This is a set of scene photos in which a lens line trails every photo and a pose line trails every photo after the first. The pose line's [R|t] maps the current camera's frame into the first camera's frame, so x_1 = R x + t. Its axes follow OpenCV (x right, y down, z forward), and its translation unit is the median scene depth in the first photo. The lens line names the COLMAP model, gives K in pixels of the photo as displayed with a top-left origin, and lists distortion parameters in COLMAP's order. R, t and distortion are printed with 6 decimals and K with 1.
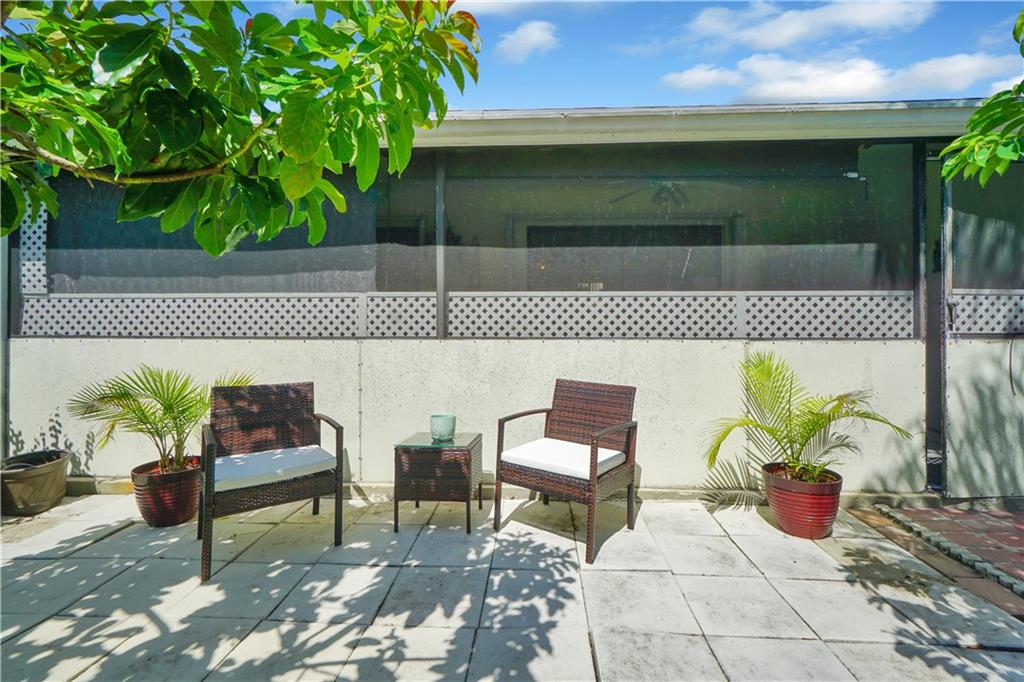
lens RADIAL K [[459.3, 0, 509.6], [0, 459.3, 304.0], [0, 0, 1]] dist [0.000788, 0.000684]
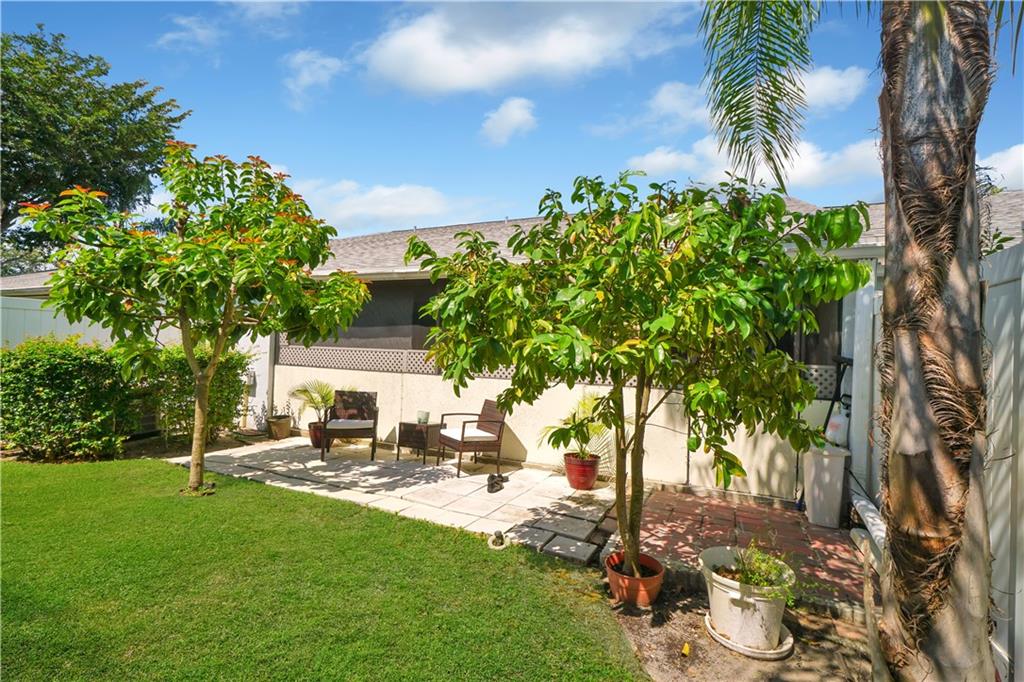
lens RADIAL K [[453.0, 0, 507.9], [0, 453.0, 330.8], [0, 0, 1]] dist [-0.001183, 0.000102]
pose [[0.932078, 0.017871, -0.361817, 1.049343], [-0.023818, 0.999644, -0.011985, -0.121763], [0.361474, 0.019789, 0.932172, -0.886986]]
